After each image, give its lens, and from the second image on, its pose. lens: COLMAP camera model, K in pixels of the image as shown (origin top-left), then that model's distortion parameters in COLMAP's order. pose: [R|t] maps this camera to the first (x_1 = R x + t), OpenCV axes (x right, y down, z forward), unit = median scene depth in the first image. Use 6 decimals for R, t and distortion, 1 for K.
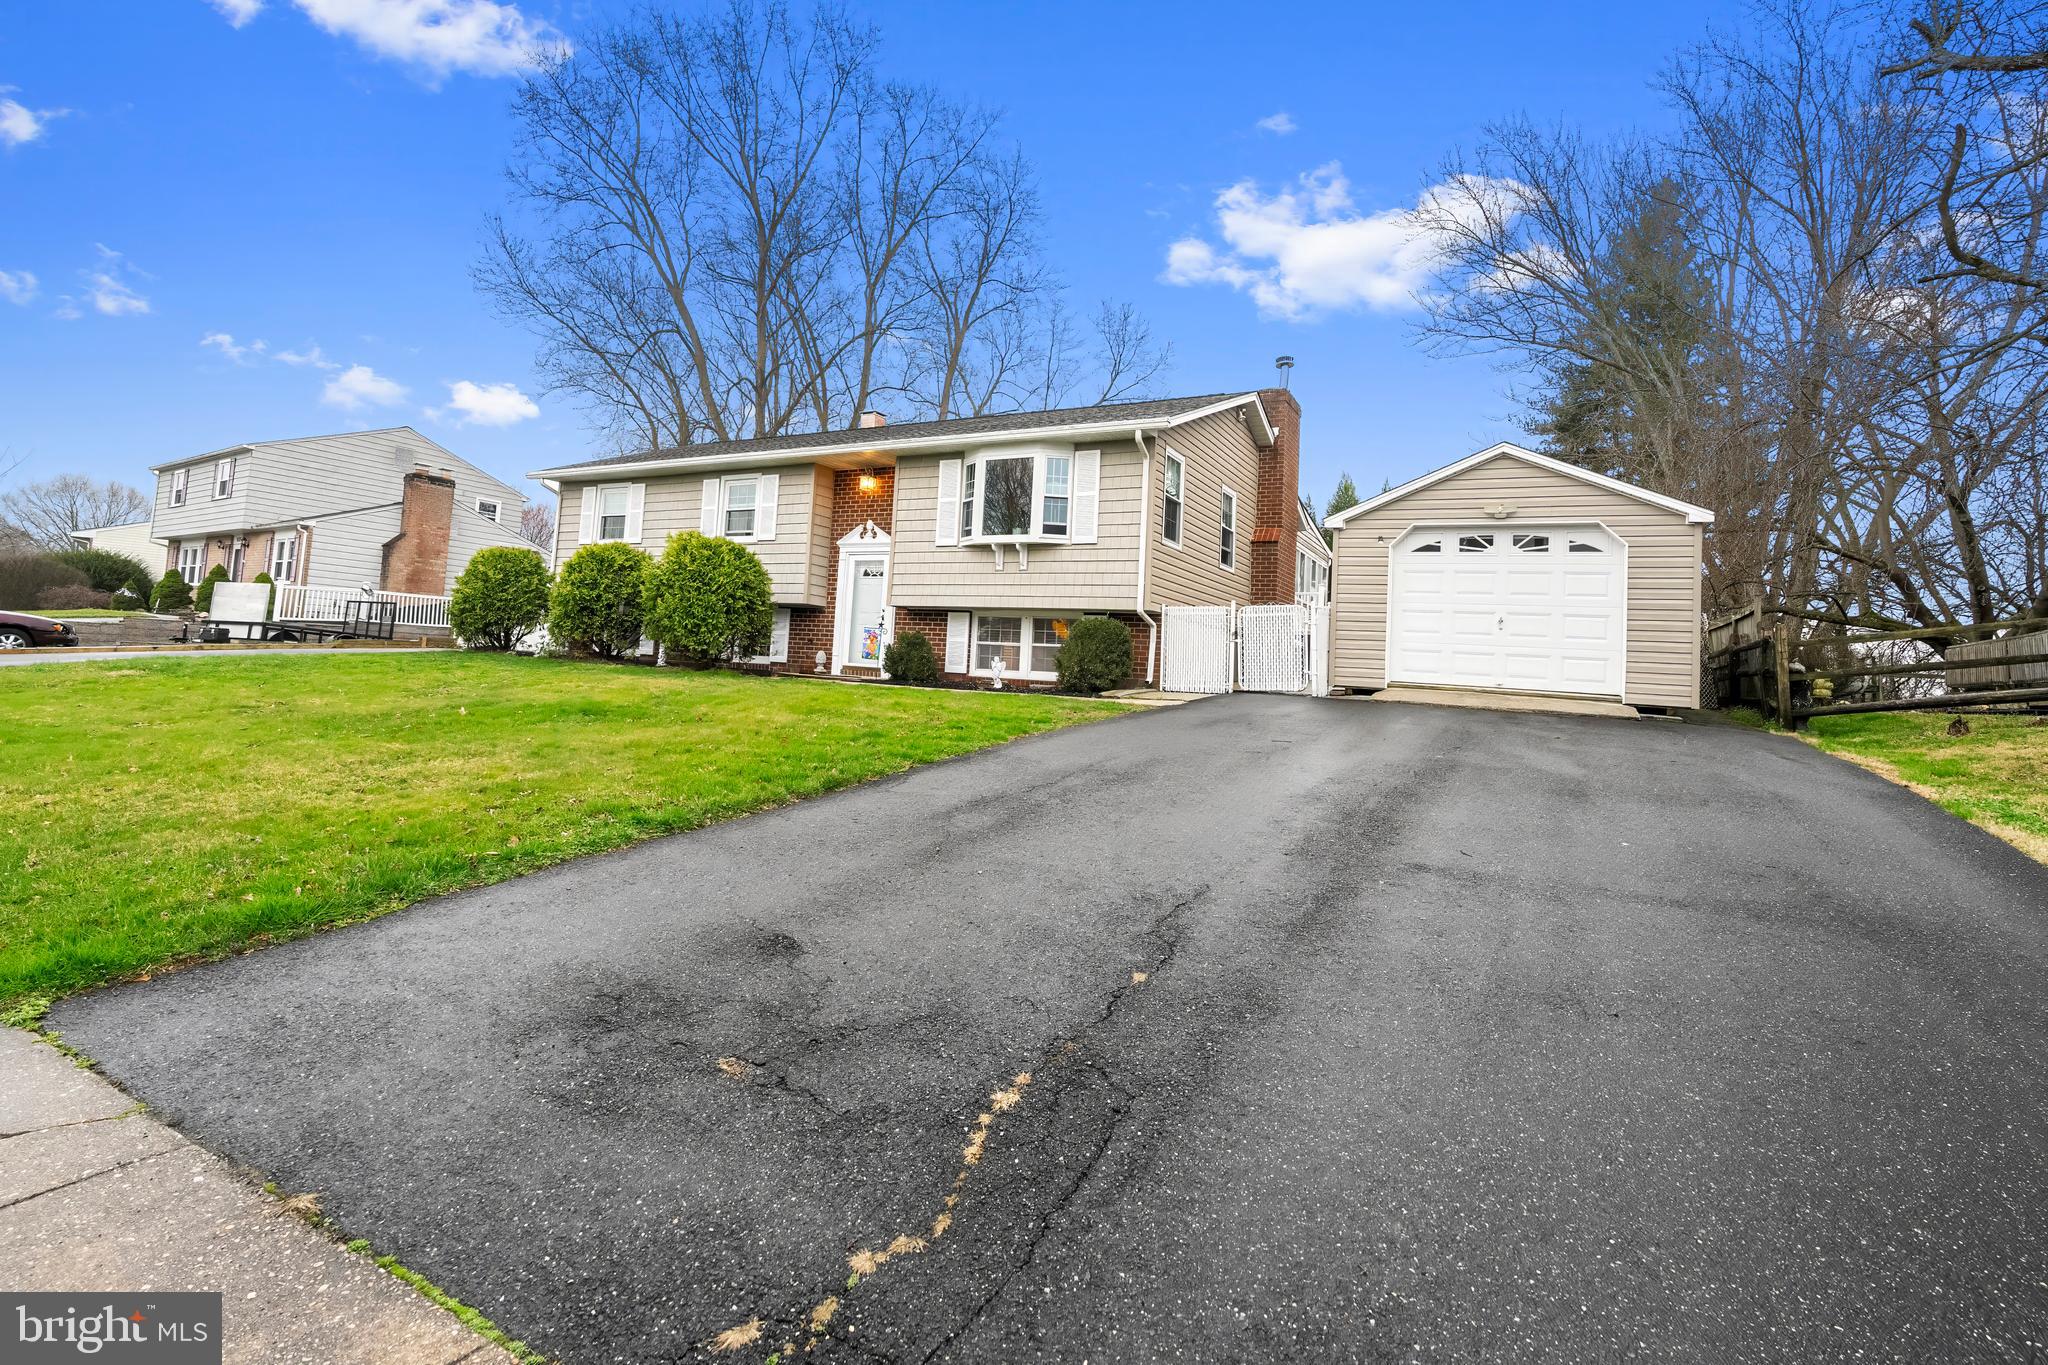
lens RADIAL K [[917.6, 0, 1036.8], [0, 917.6, 678.0], [0, 0, 1]] dist [-0.007486, 0.000745]
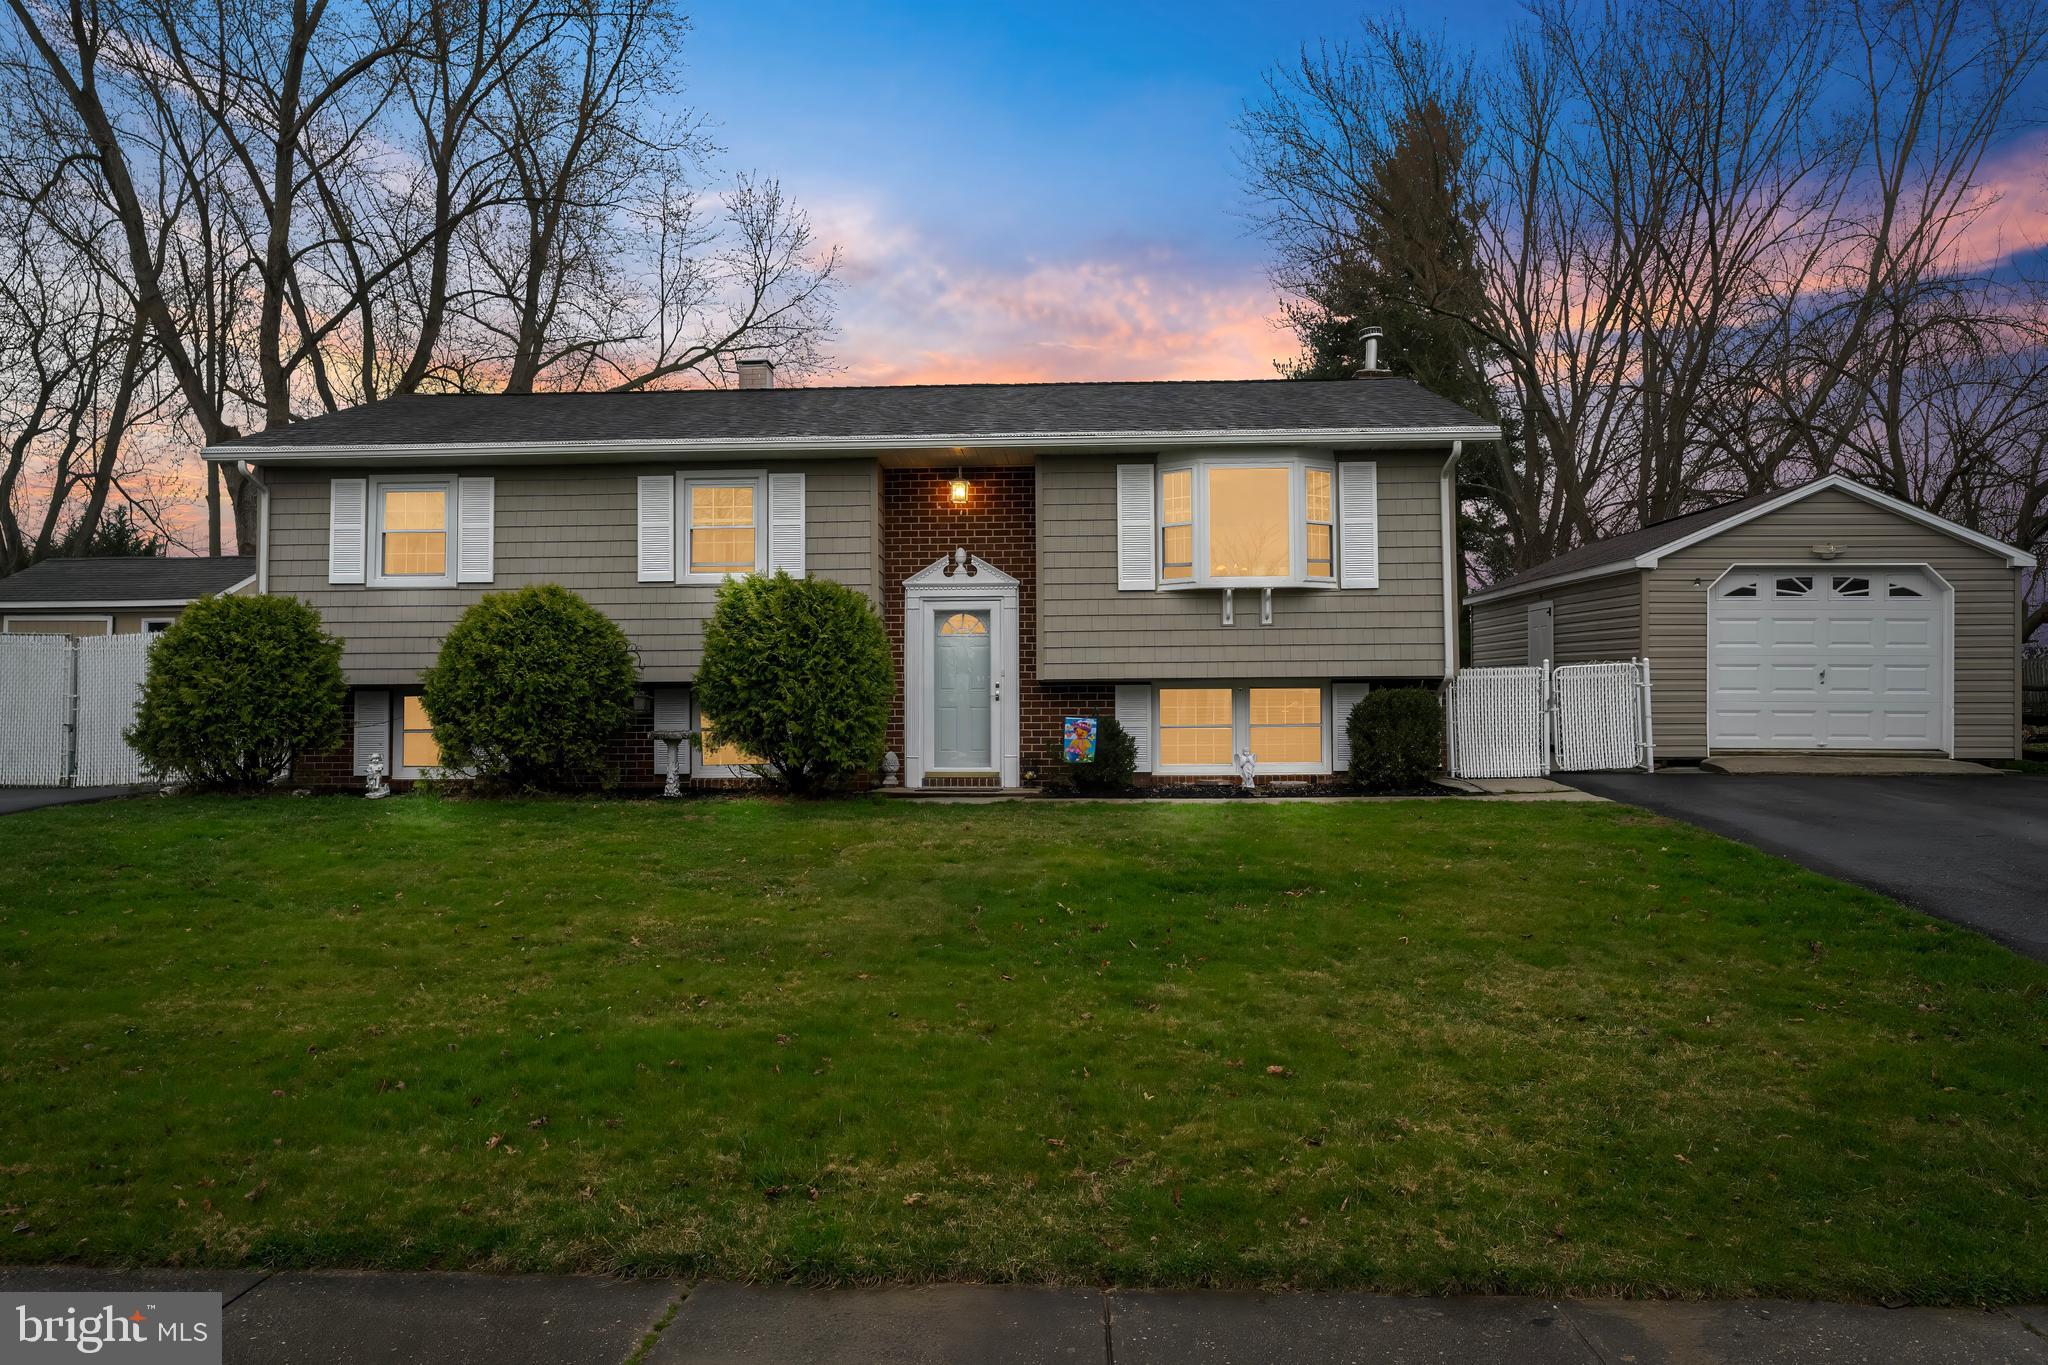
lens RADIAL K [[1367.9, 0, 1023.0], [0, 1367.9, 694.4], [0, 0, 1]] dist [-0.005627, 0.000406]
pose [[0.905216, -0.048252, 0.422204, -0.657843], [0.058538, 0.998220, -0.011424, -0.063799], [-0.420902, 0.035056, 0.906429, 0.115753]]
